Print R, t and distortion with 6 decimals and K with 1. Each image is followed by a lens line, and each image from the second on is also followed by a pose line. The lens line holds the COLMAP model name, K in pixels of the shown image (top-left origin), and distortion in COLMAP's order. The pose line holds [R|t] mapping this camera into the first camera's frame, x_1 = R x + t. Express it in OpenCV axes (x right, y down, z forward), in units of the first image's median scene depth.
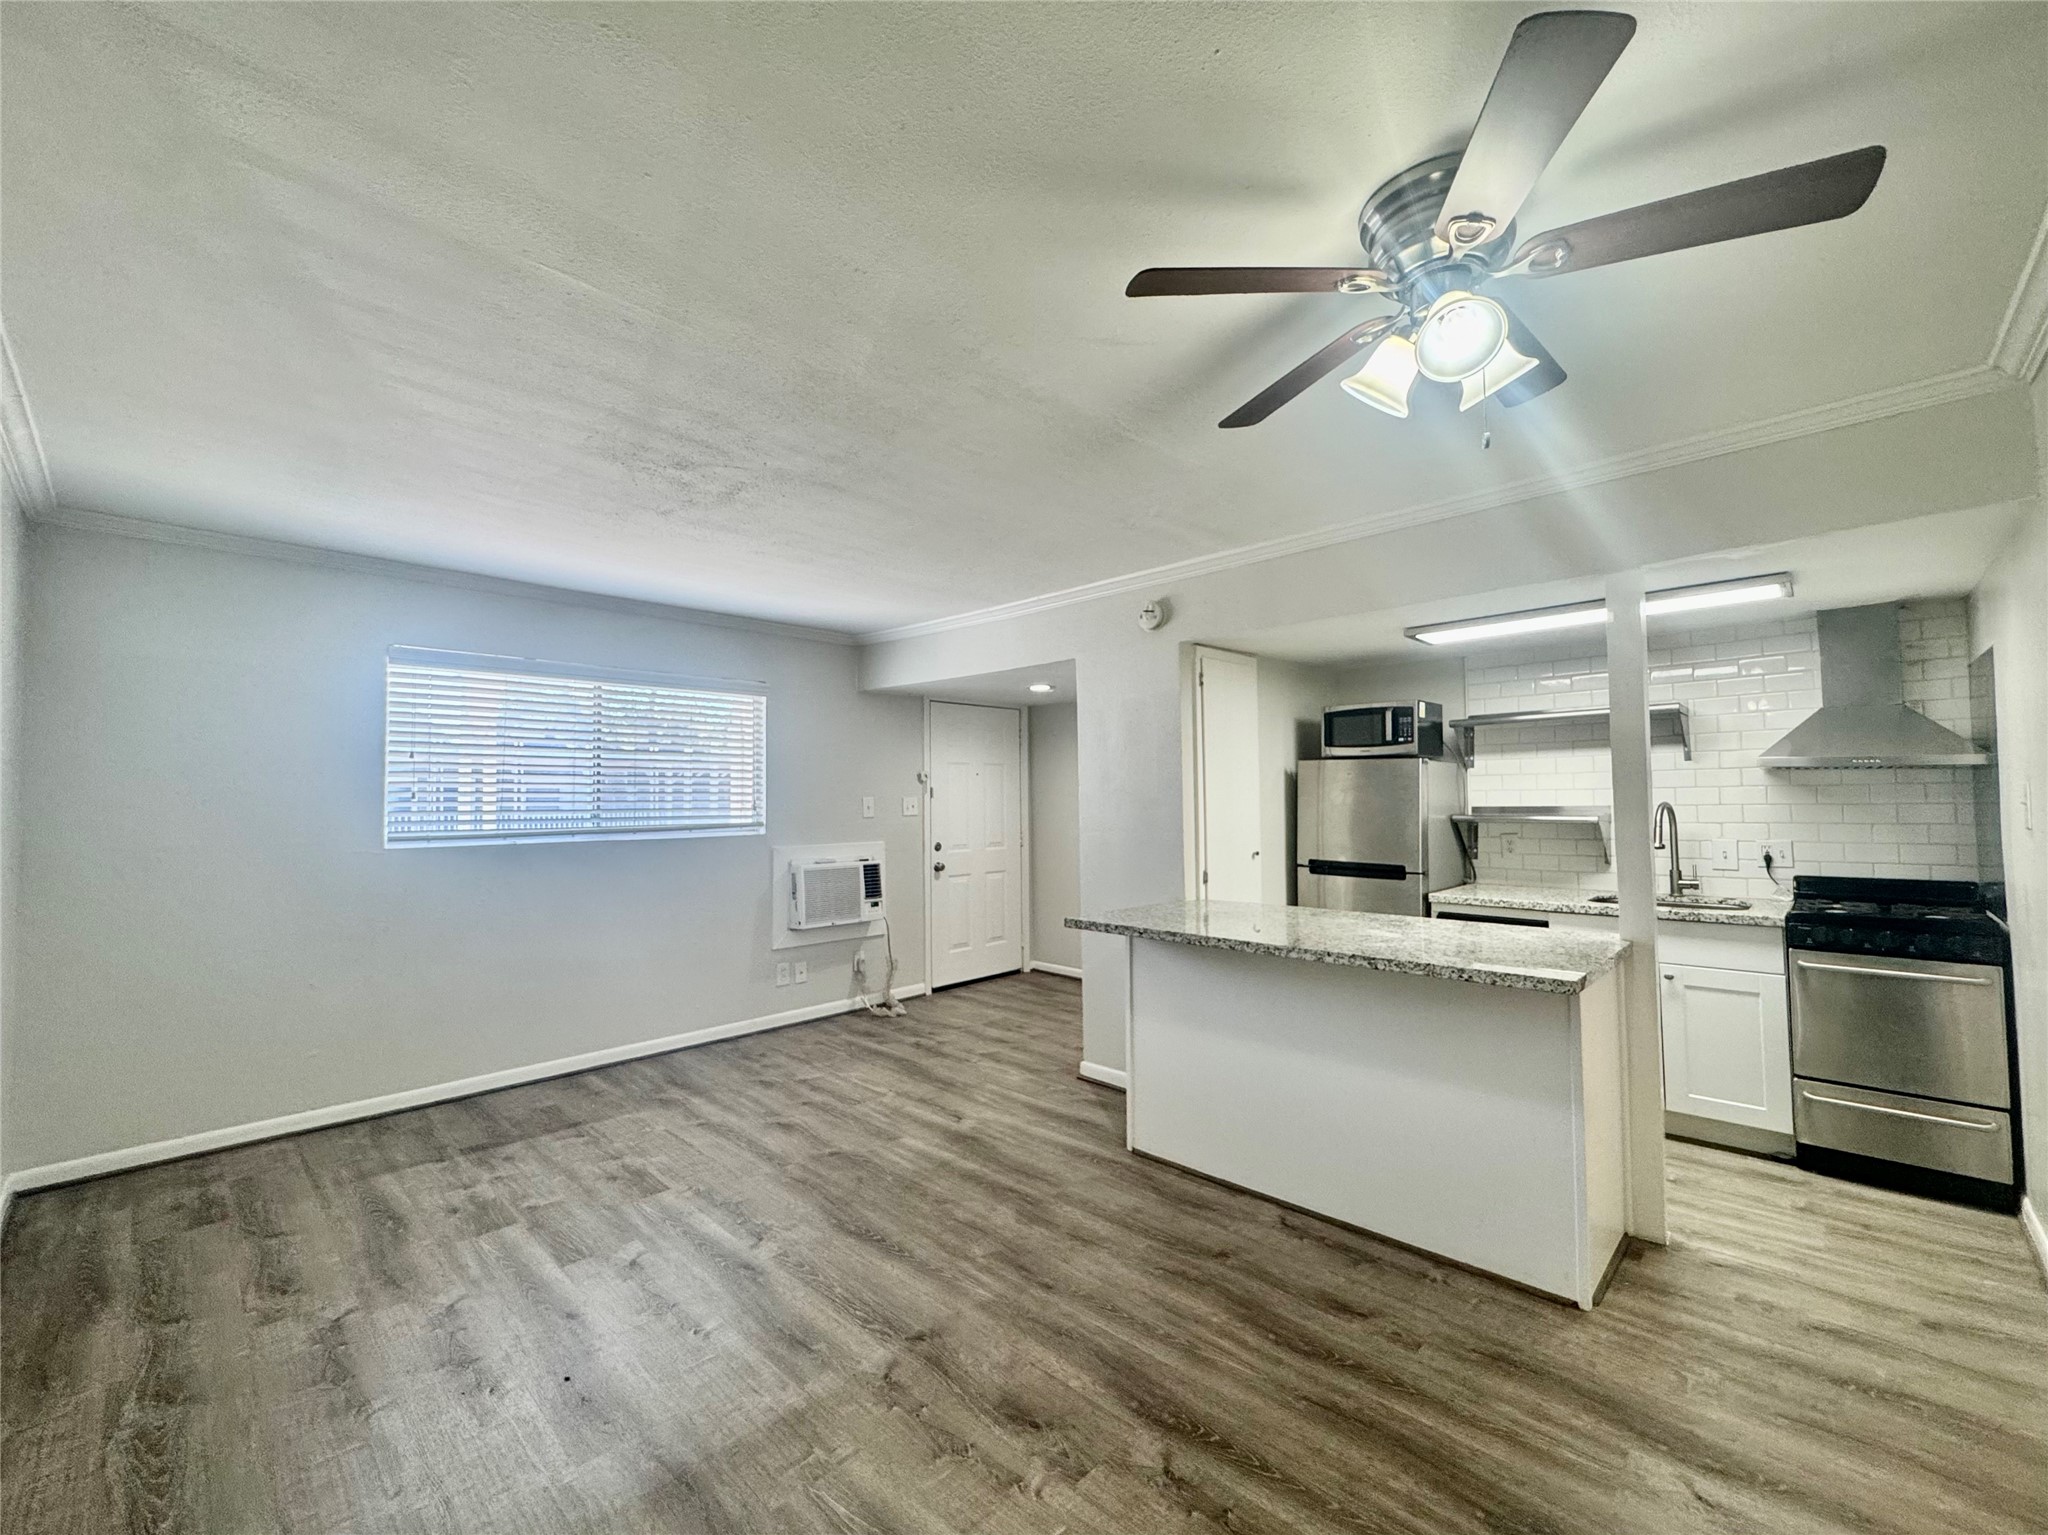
lens RADIAL K [[839.8, 0, 1024.0], [0, 839.8, 767.5], [0, 0, 1]] dist [-0.002530, 0.000278]
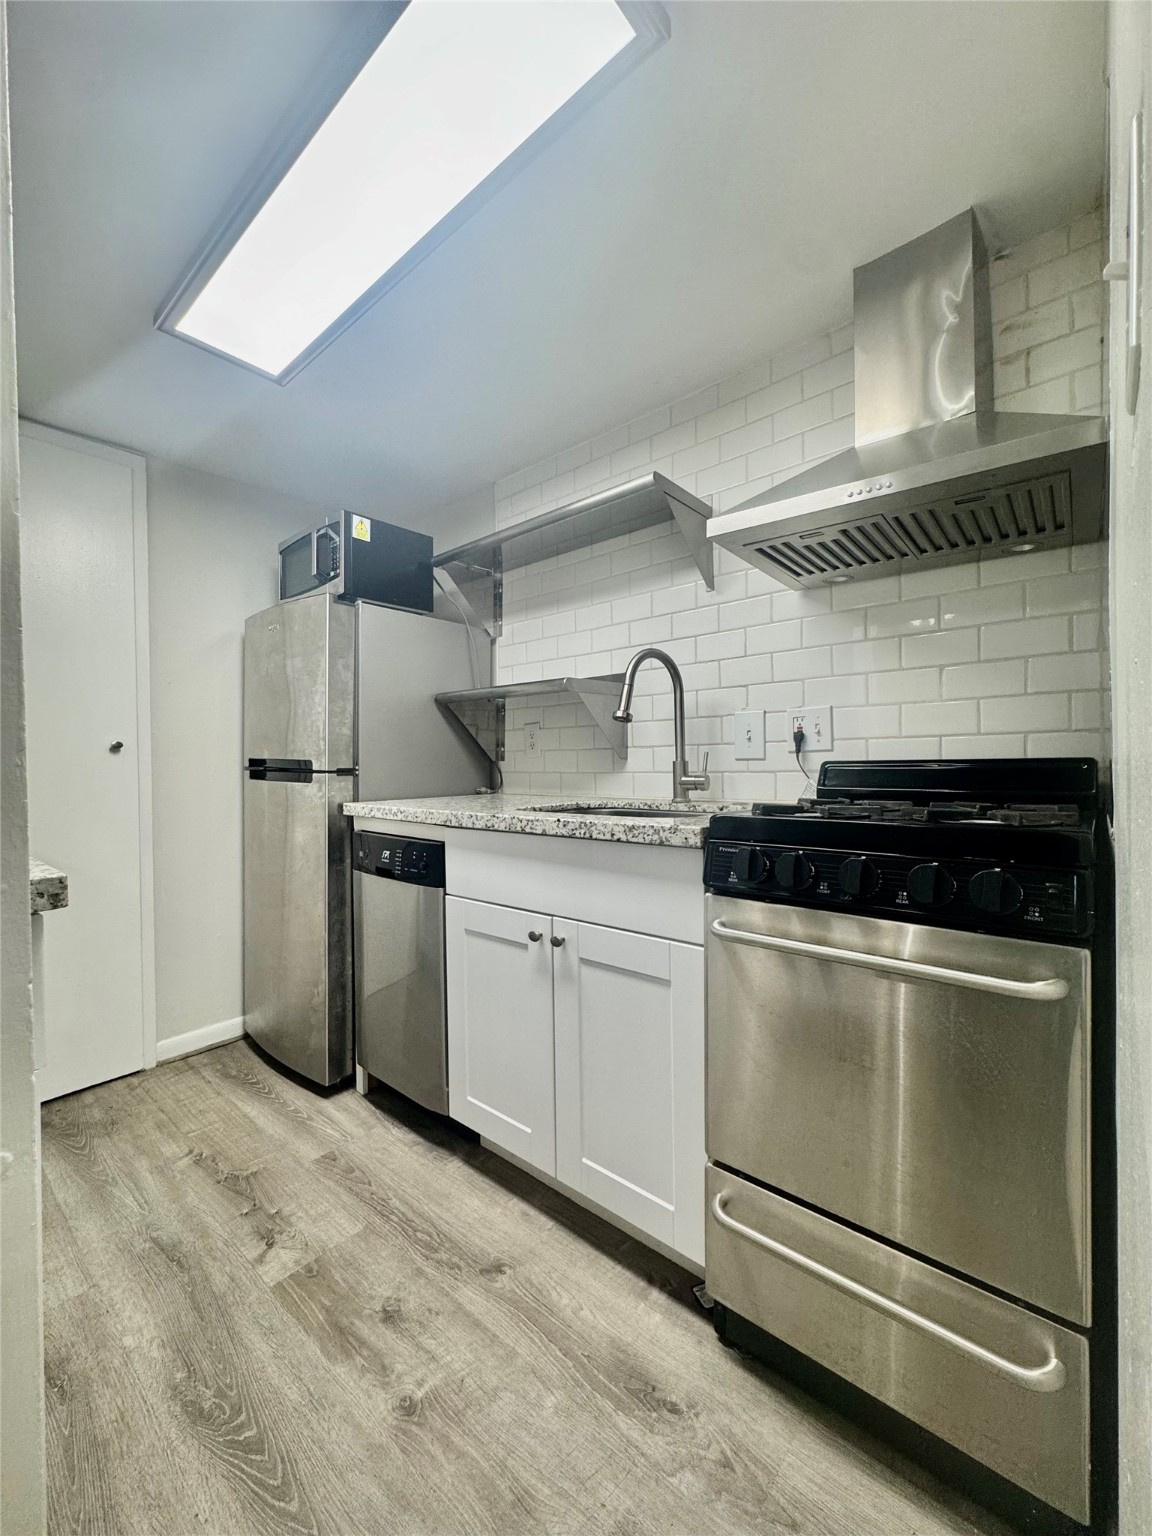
lens RADIAL K [[613.0, 0, 576.0], [0, 613.0, 768.0], [0, 0, 1]] dist [-0.000452, -0.000062]
pose [[0.998162, 0.000261, 0.060598, 0.634069], [-0.003069, 0.998926, 0.046236, 0.100601], [-0.060521, -0.046337, 0.997091, 0.512553]]
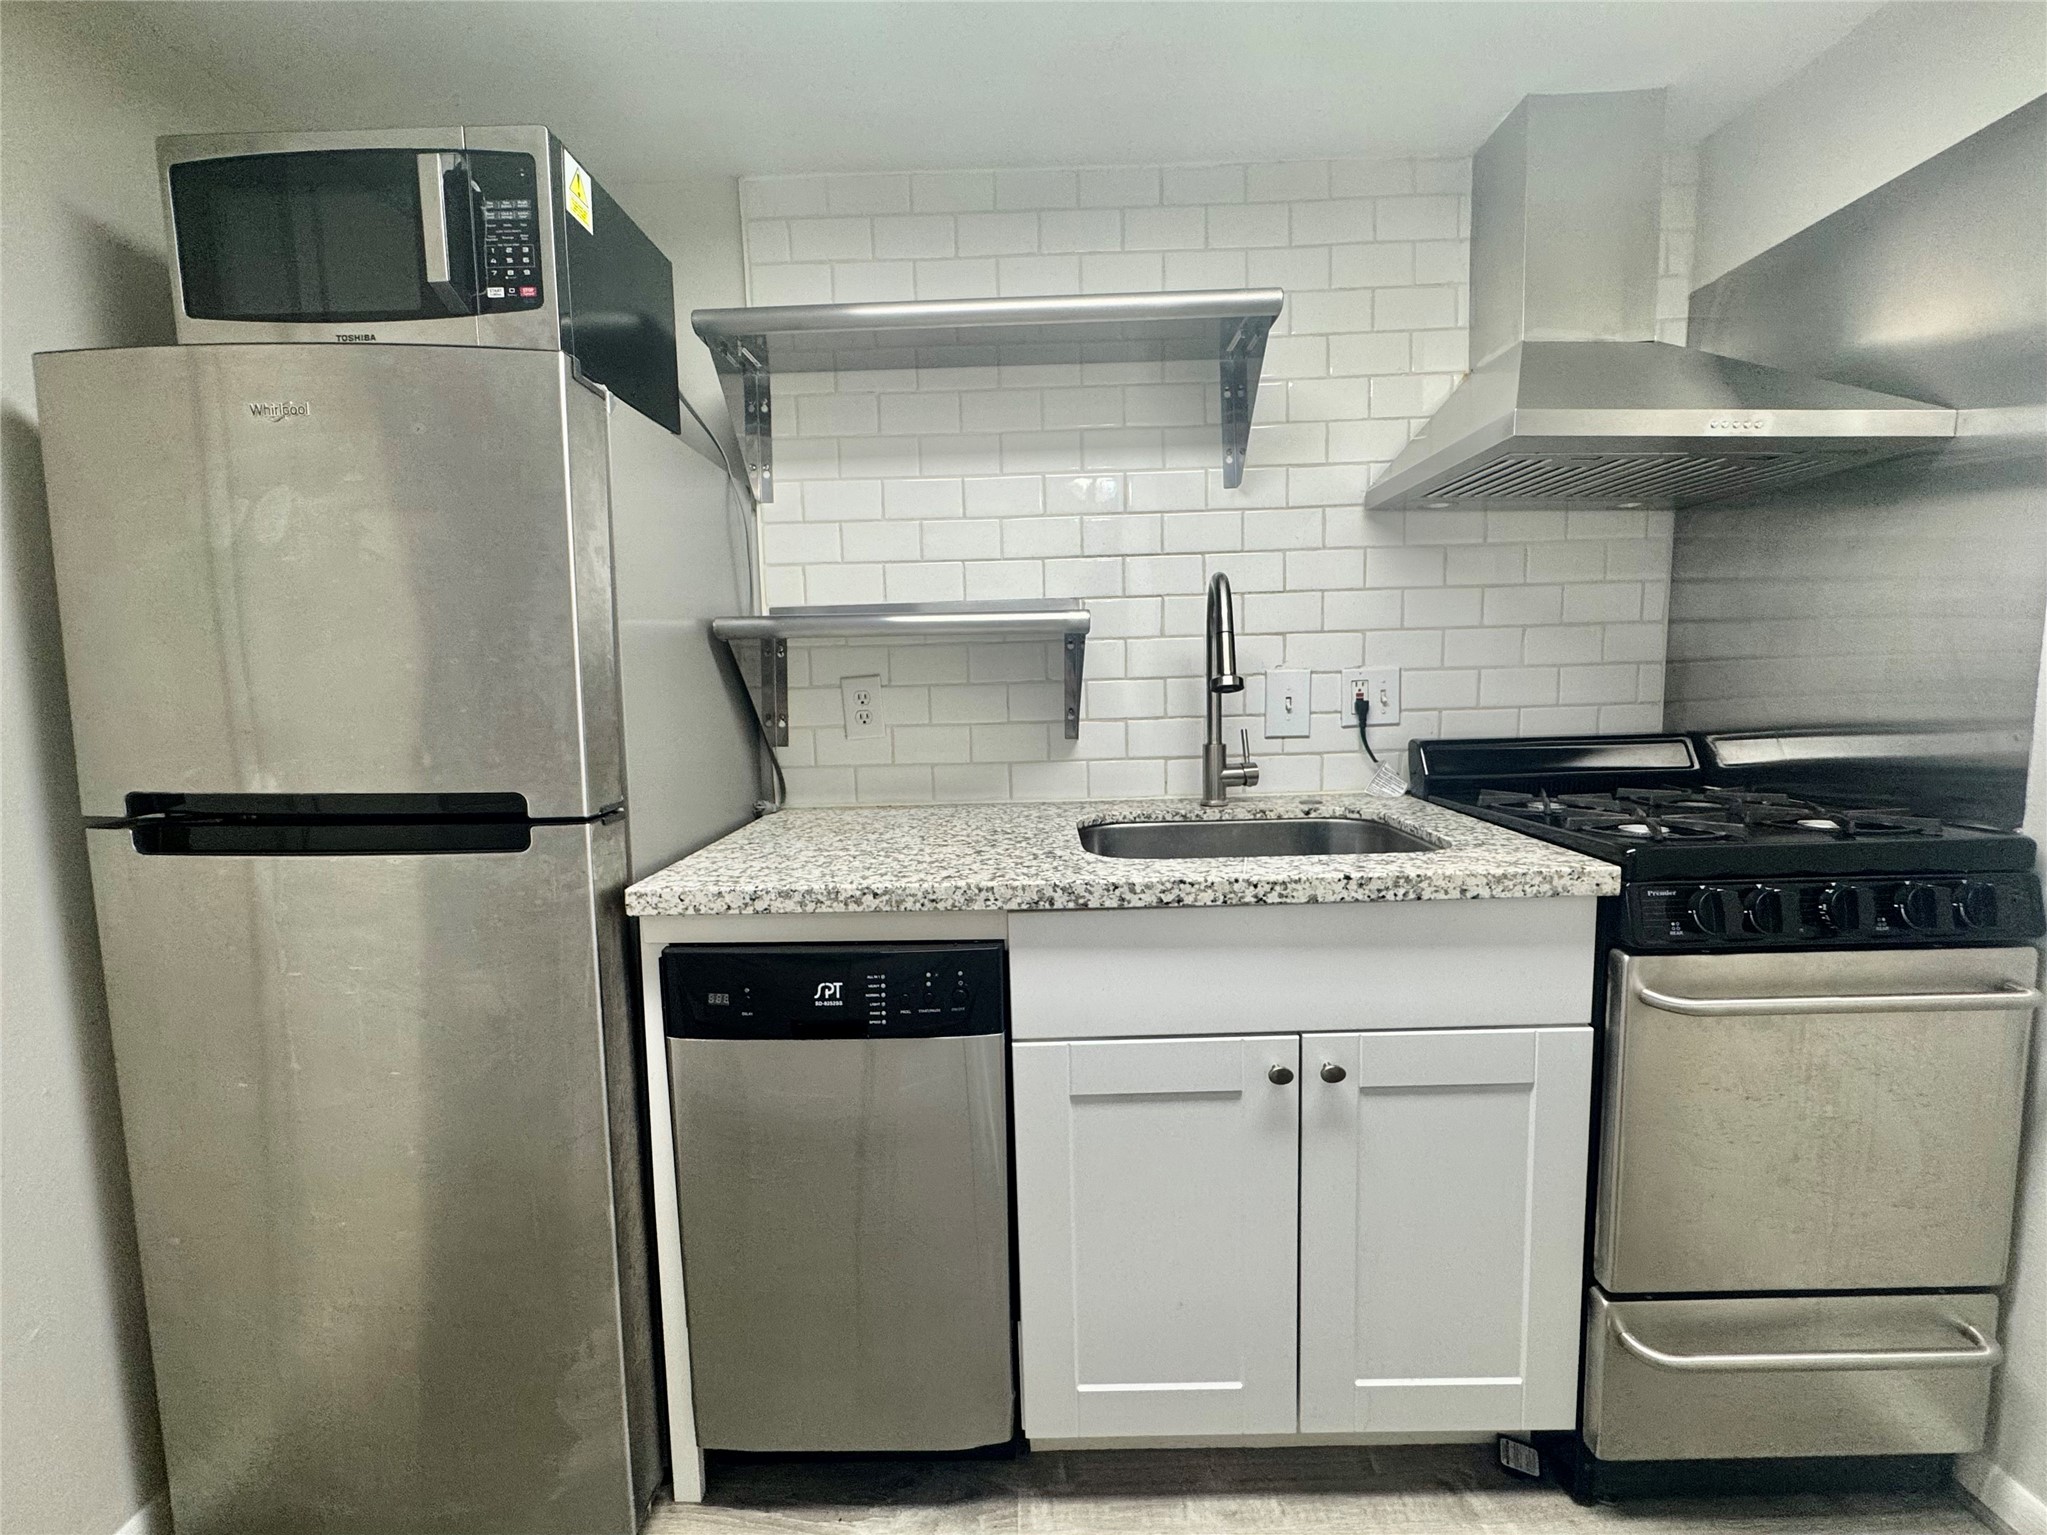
lens RADIAL K [[839.4, 0, 1023.5], [0, 839.4, 767.5], [0, 0, 1]] dist [-0.002530, 0.000278]
pose [[0.721980, -0.082395, 0.686991, 0.392243], [-0.009085, 0.991670, 0.128484, 0.076060], [-0.691854, -0.099004, 0.715217, 0.721347]]
